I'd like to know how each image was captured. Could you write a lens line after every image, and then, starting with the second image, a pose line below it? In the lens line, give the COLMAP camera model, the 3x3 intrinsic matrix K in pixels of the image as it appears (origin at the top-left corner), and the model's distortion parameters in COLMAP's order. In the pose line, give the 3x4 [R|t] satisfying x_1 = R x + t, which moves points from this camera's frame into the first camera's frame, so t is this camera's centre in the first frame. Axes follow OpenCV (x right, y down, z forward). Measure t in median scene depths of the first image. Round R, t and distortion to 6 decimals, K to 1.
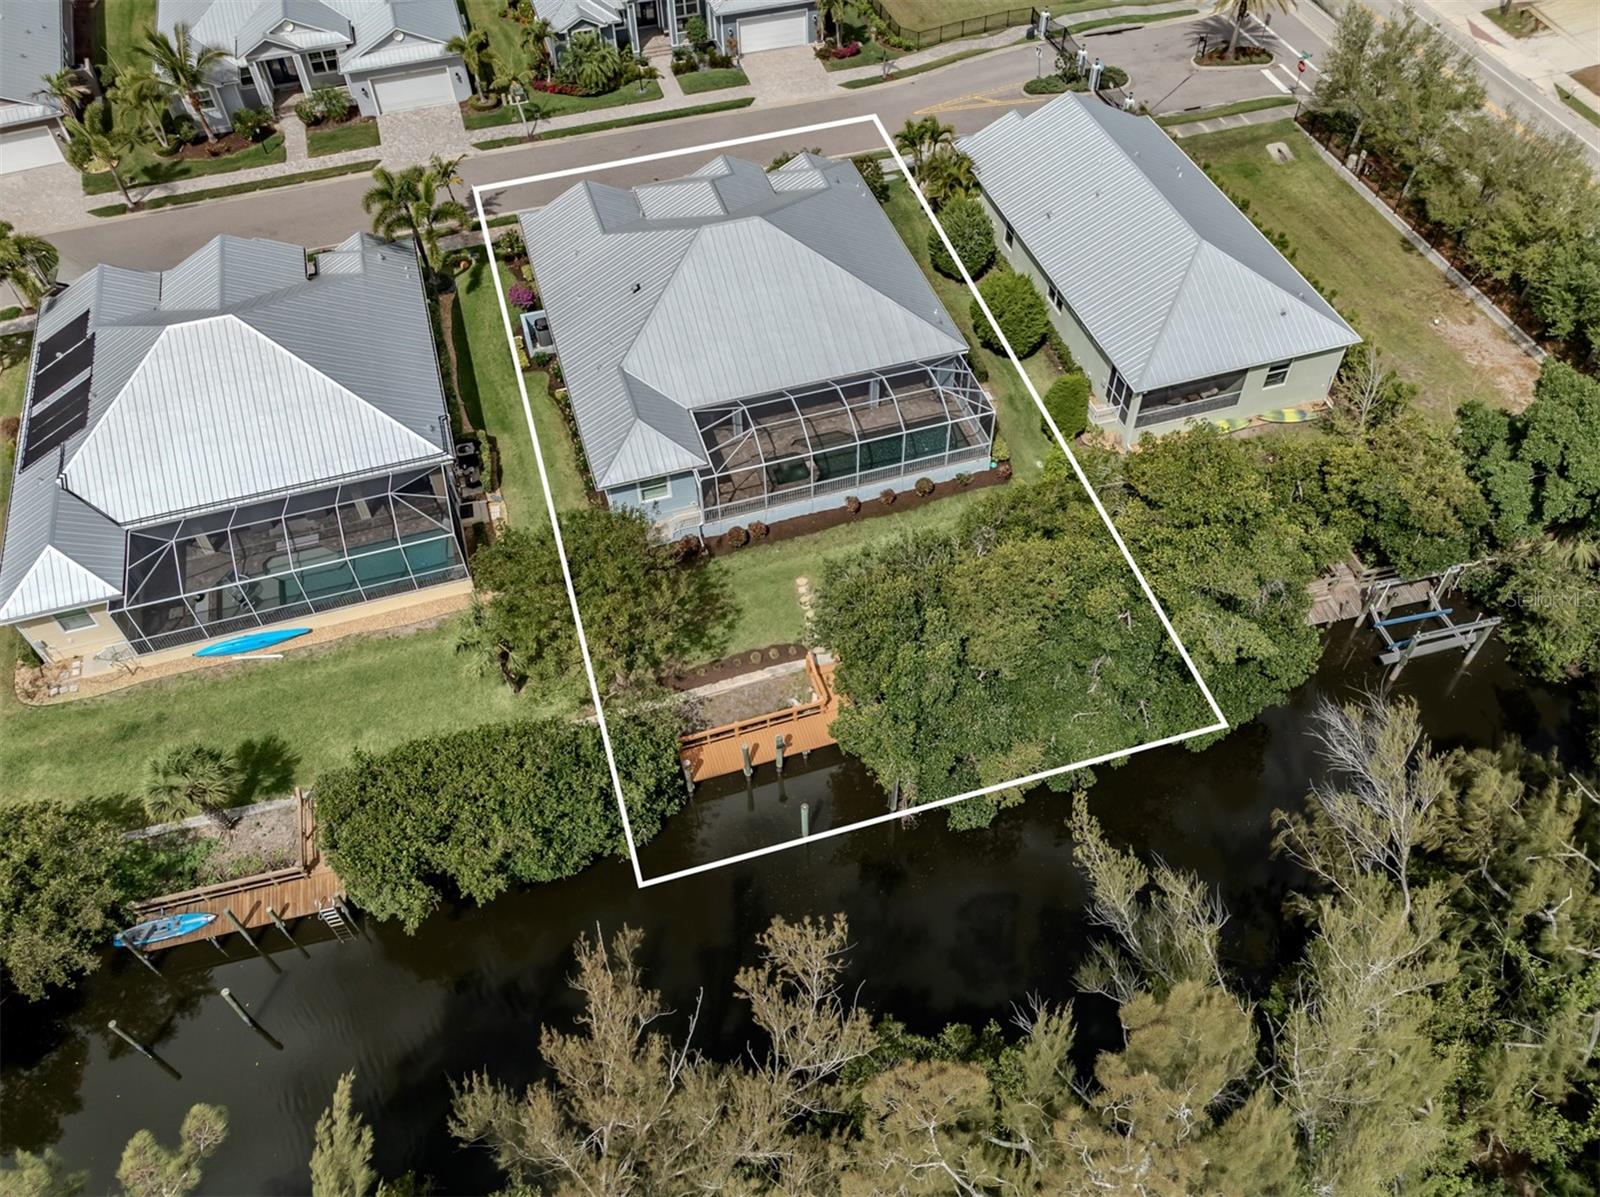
lens RADIAL K [[1249.9, 0, 853.2], [0, 1249.9, 599.8], [0, 0, 1]] dist [-0.034263, 0.024932]
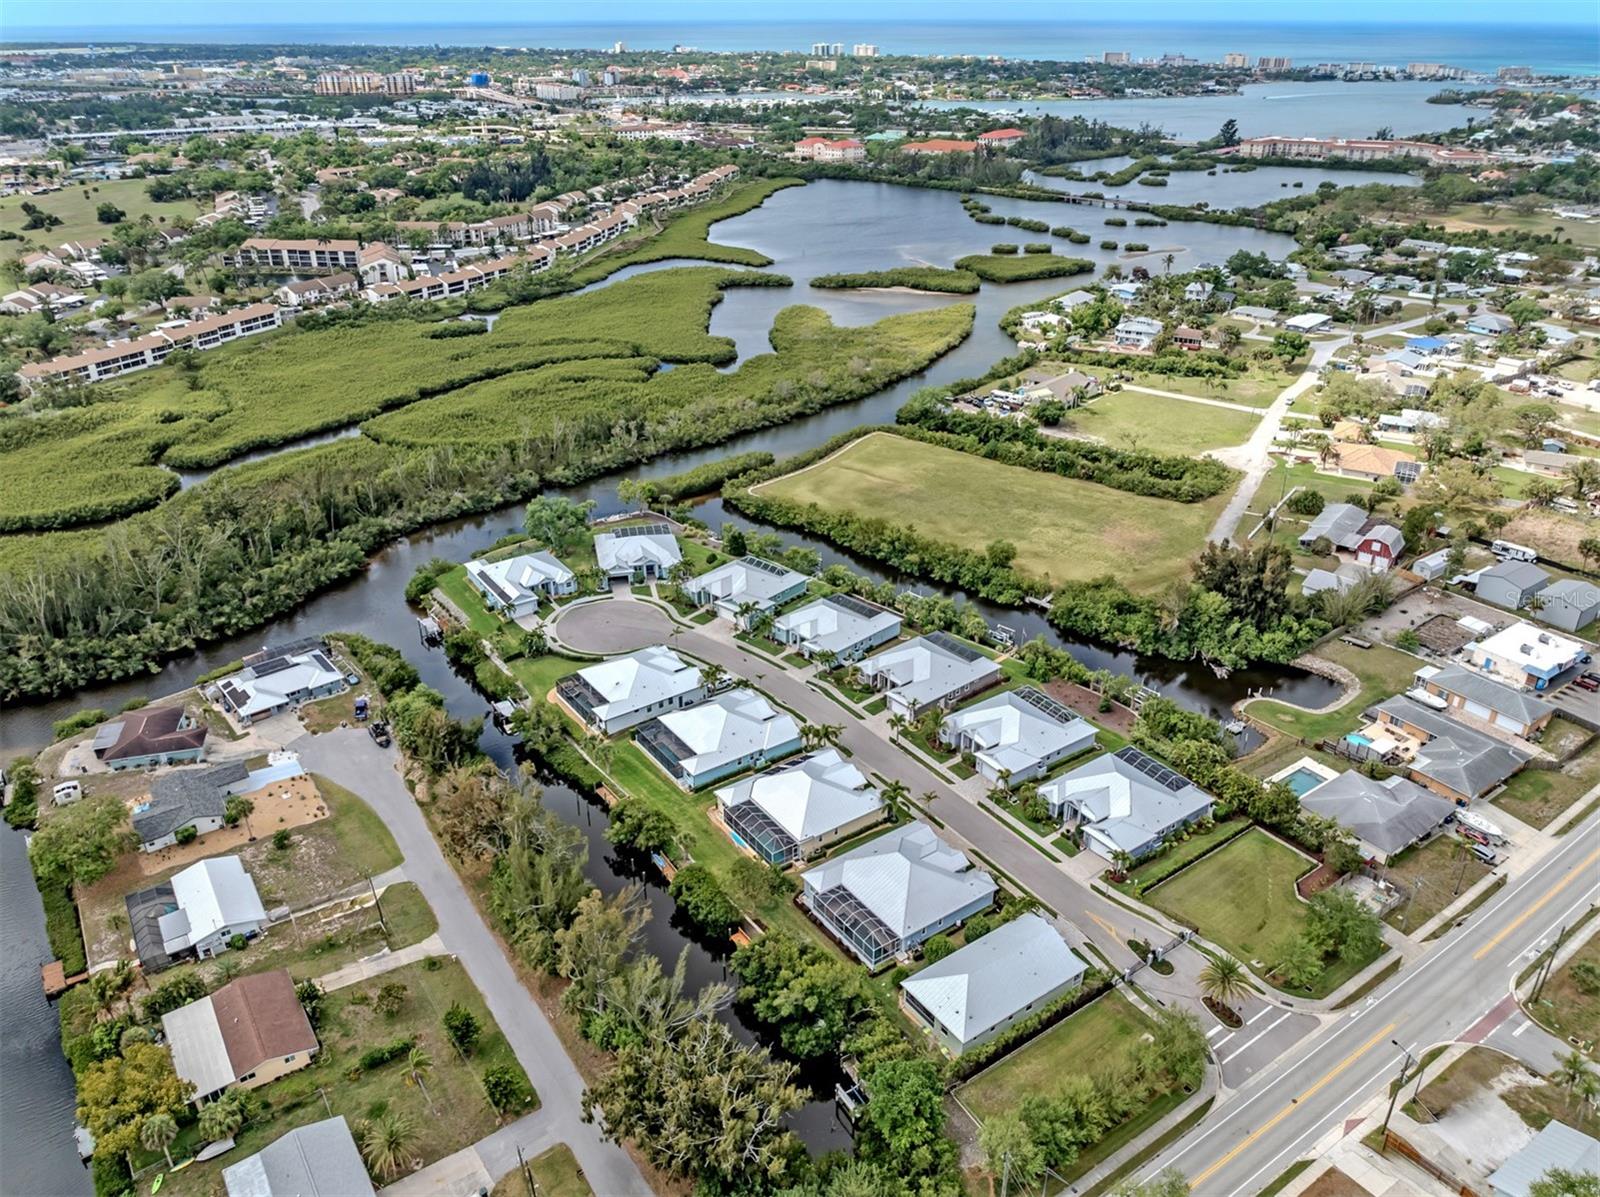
lens RADIAL K [[1143.2, 0, 778.8], [0, 1143.2, 599.1], [0, 0, 1]] dist [-0.033440, 0.019352]
pose [[0.278530, 0.438877, -0.854288, 1.810399], [-0.729688, 0.675054, 0.108893, -0.765918], [0.624481, 0.593033, 0.508266, -0.921942]]
